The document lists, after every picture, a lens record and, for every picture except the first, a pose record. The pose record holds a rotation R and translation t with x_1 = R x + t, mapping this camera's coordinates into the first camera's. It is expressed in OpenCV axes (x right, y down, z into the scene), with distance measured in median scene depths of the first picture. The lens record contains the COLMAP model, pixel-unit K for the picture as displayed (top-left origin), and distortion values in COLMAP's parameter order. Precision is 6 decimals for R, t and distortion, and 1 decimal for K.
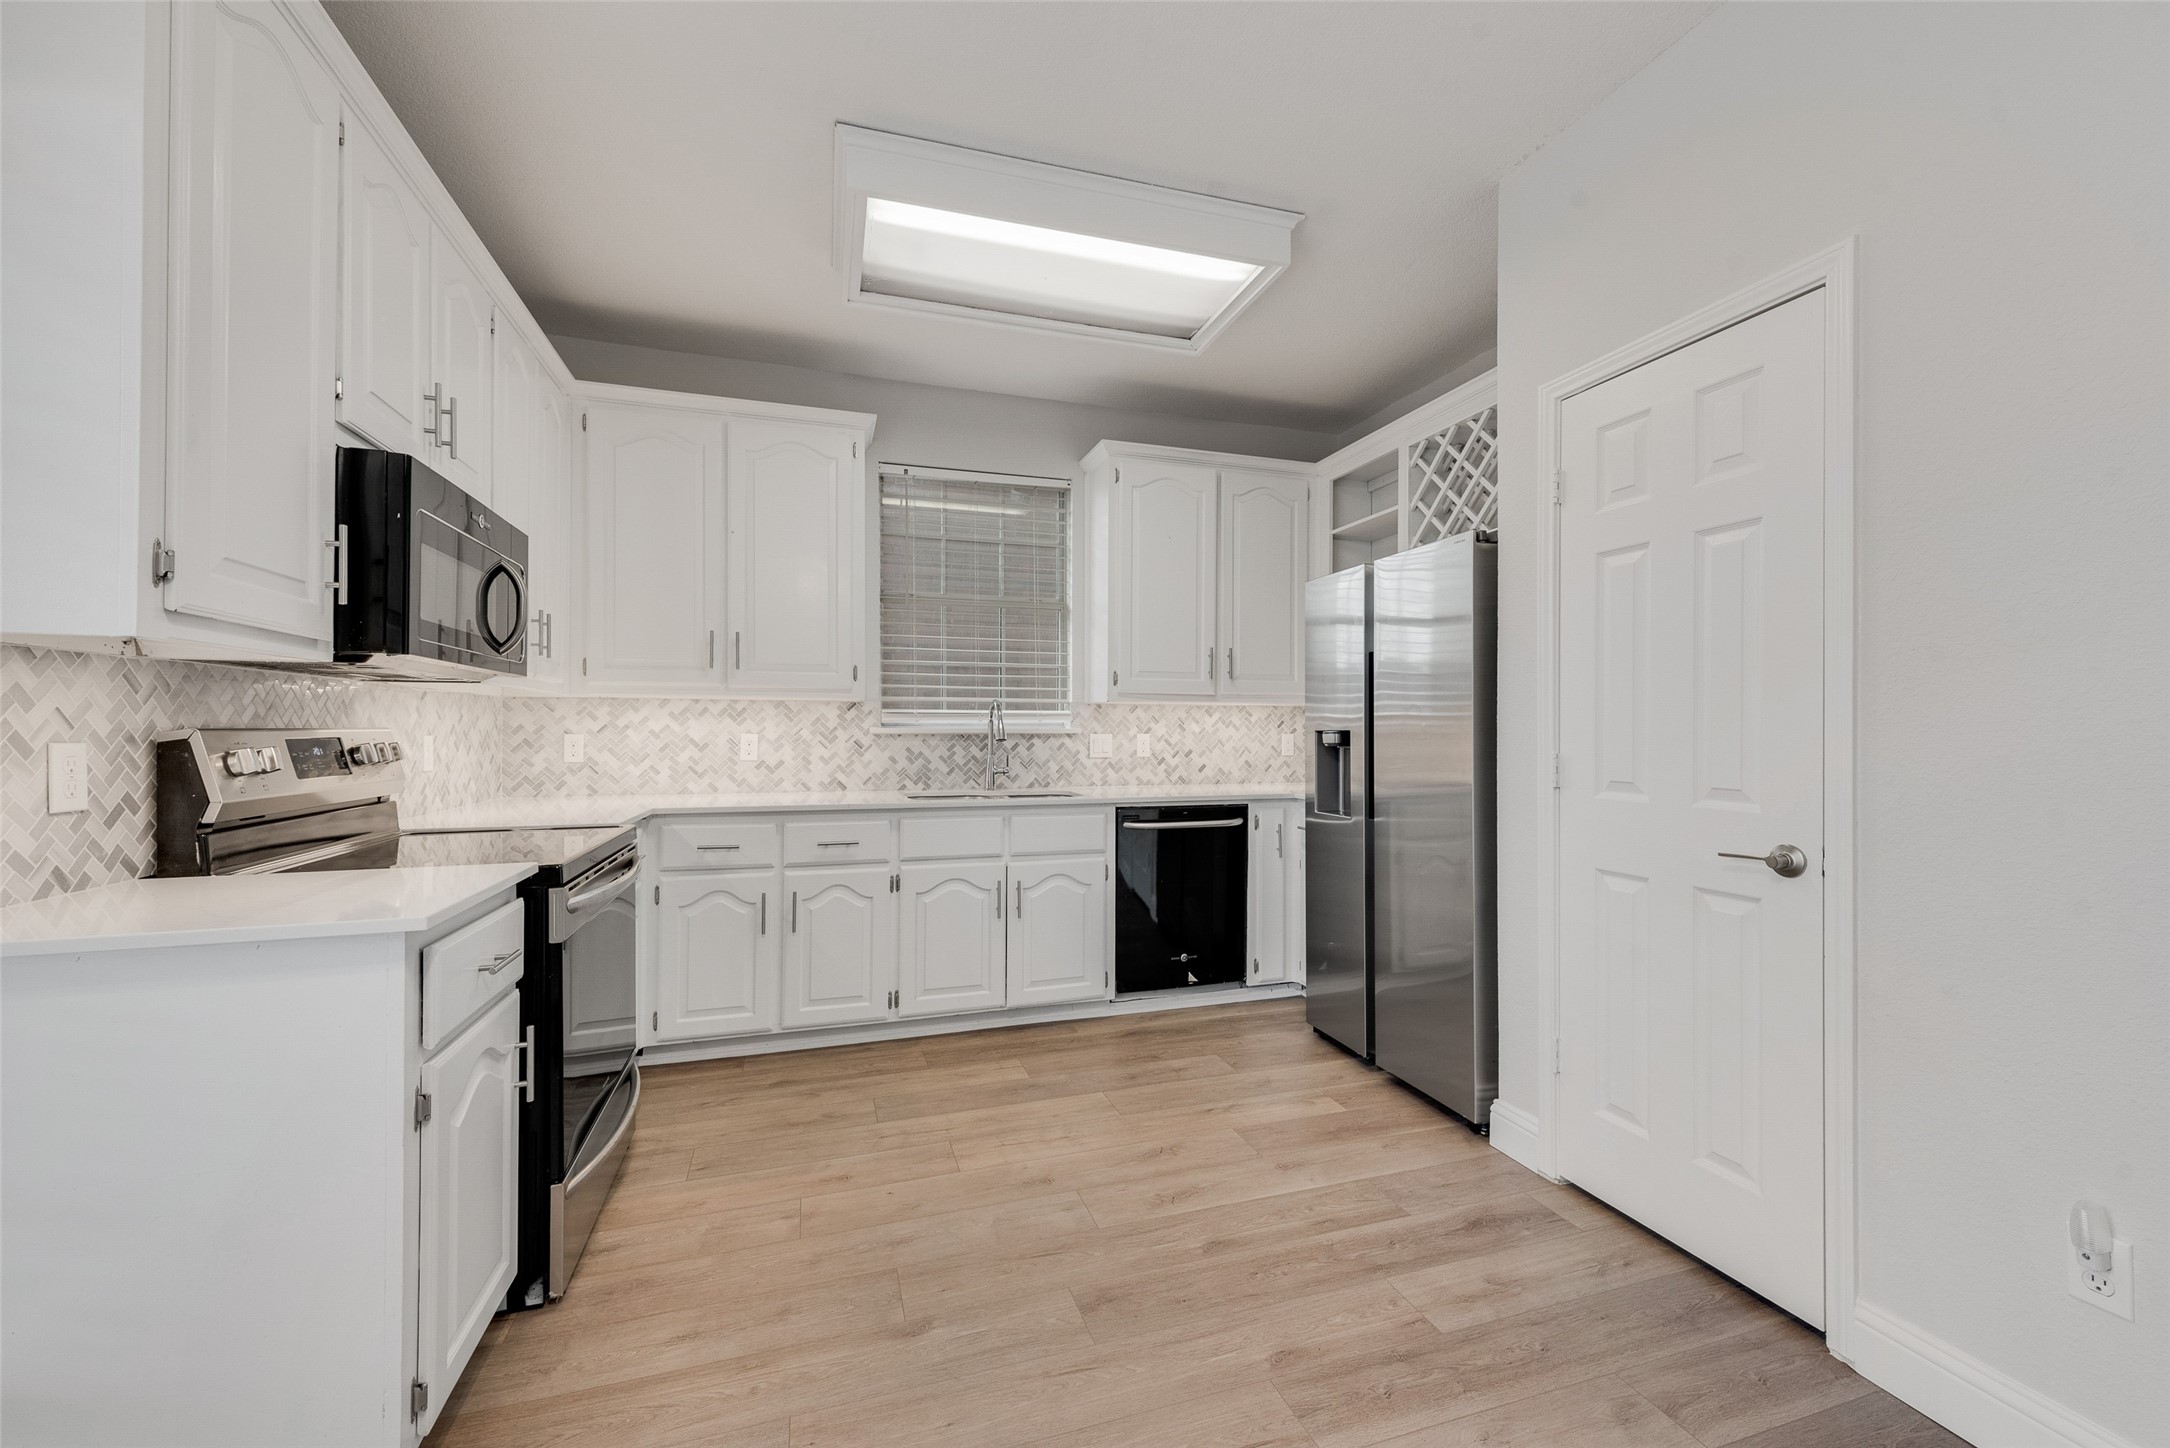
lens RADIAL K [[850.1, 0, 1094.5], [0, 850.1, 726.9], [0, 0, 1]] dist [0.008812, -0.002806]
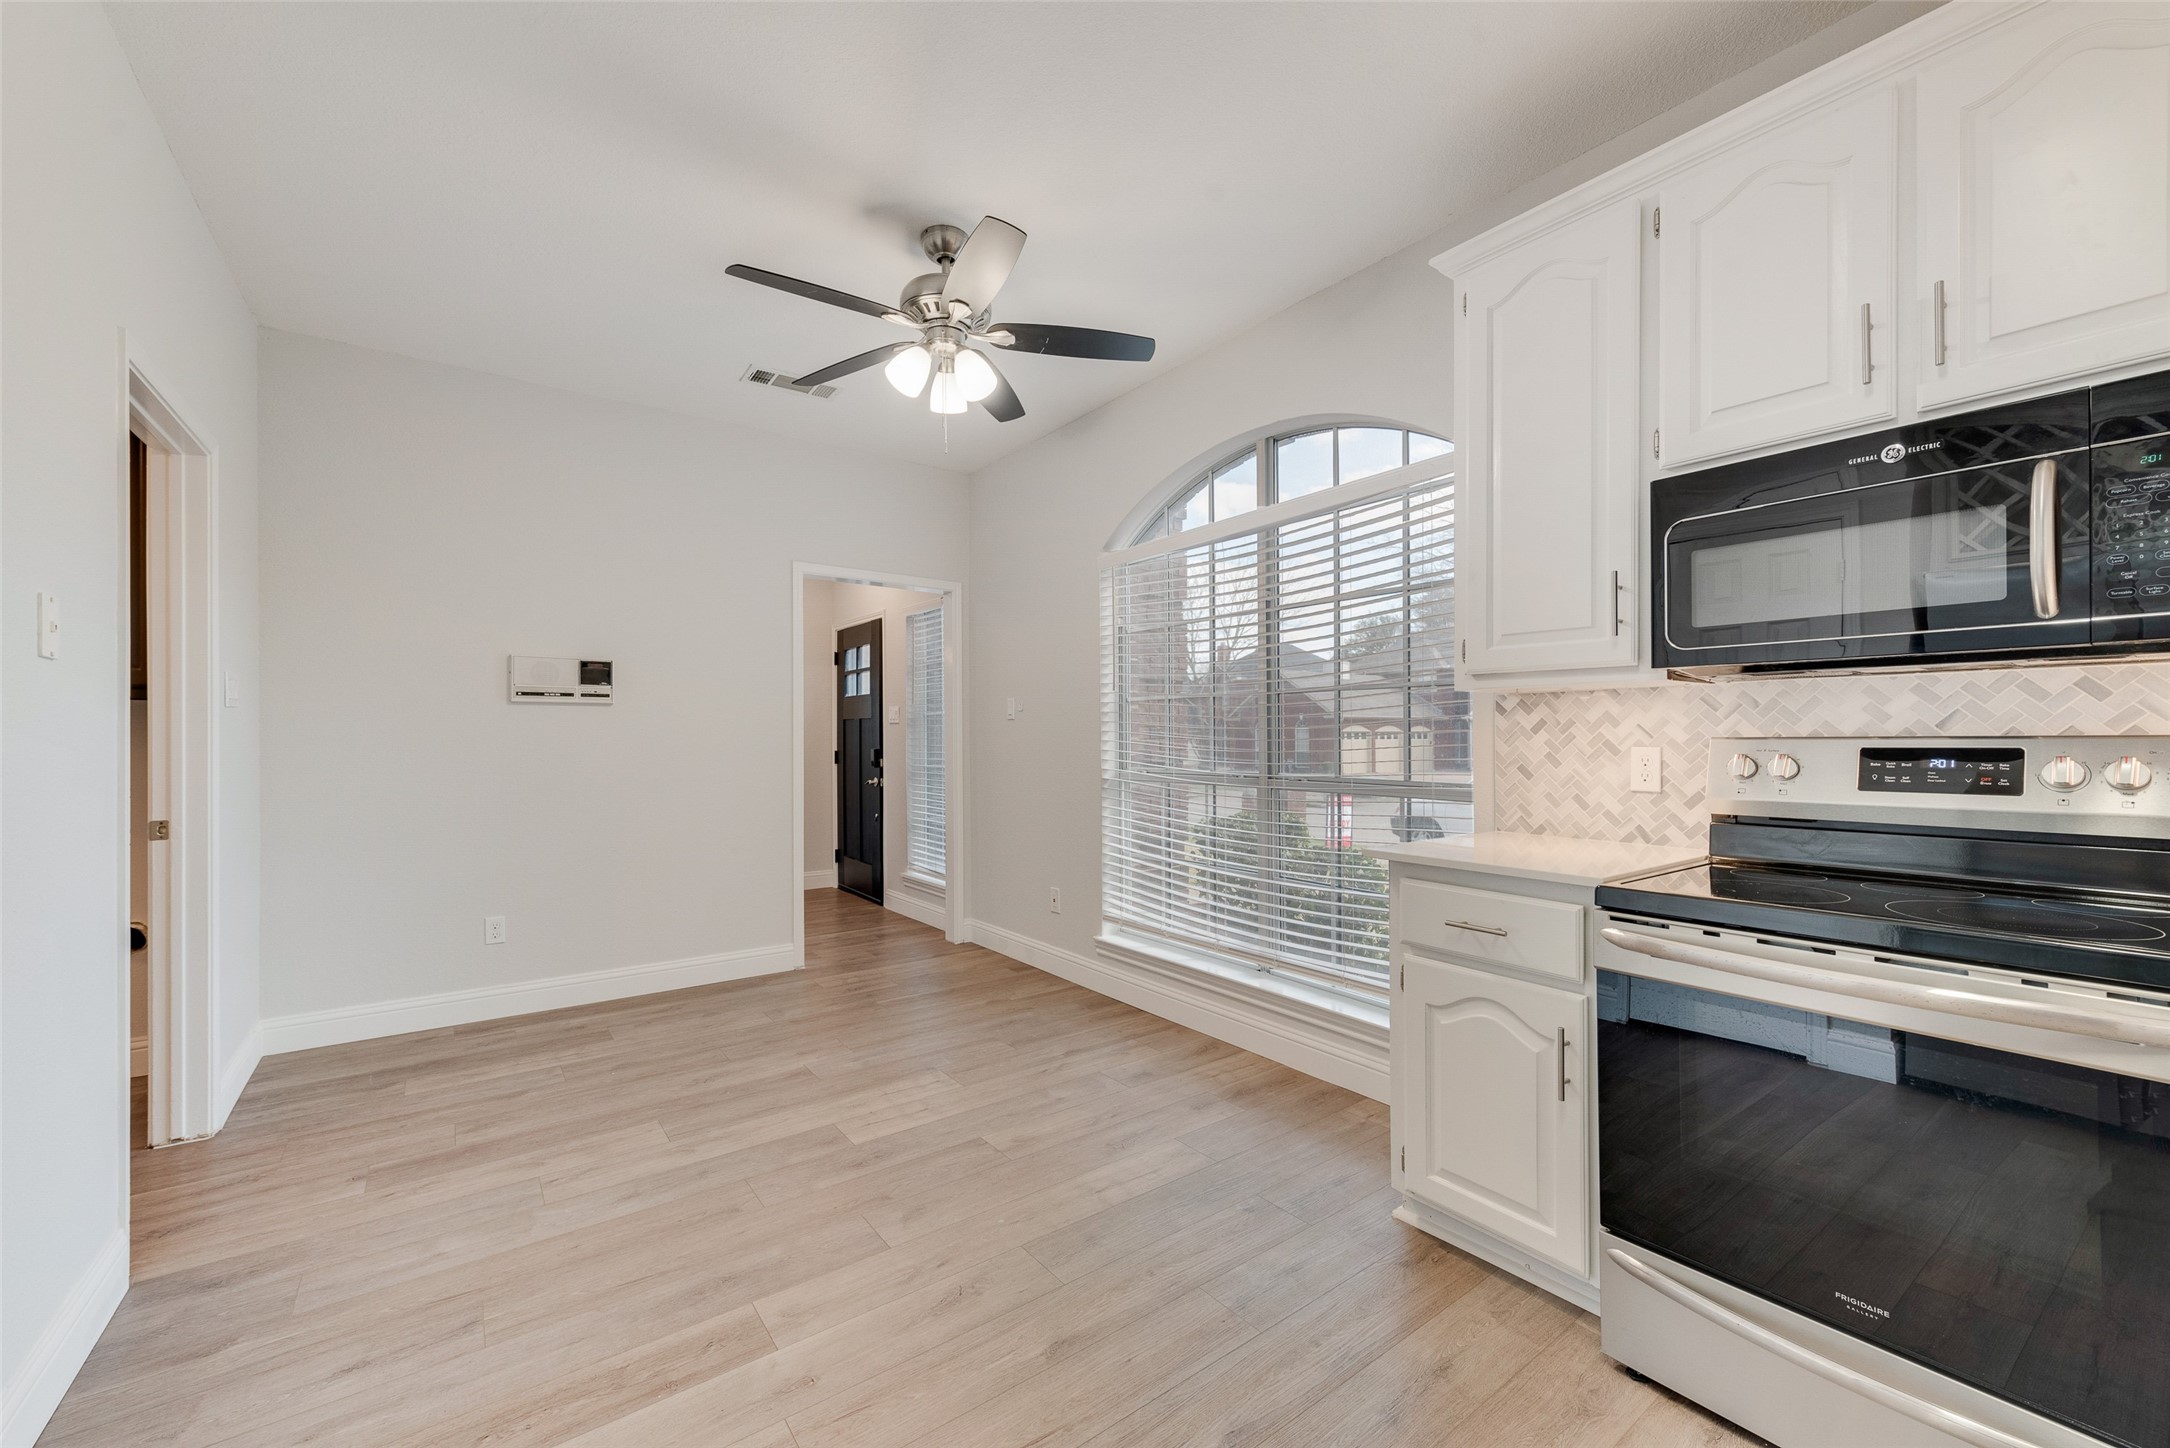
lens RADIAL K [[850.1, 0, 1084.1], [0, 850.1, 733.6], [0, 0, 1]] dist [0.008812, -0.002806]
pose [[-0.950856, 0.002904, -0.309621, 0.139059], [0.005889, 0.999945, -0.008704, 0.001181], [0.309579, -0.010100, -0.950820, 1.229743]]
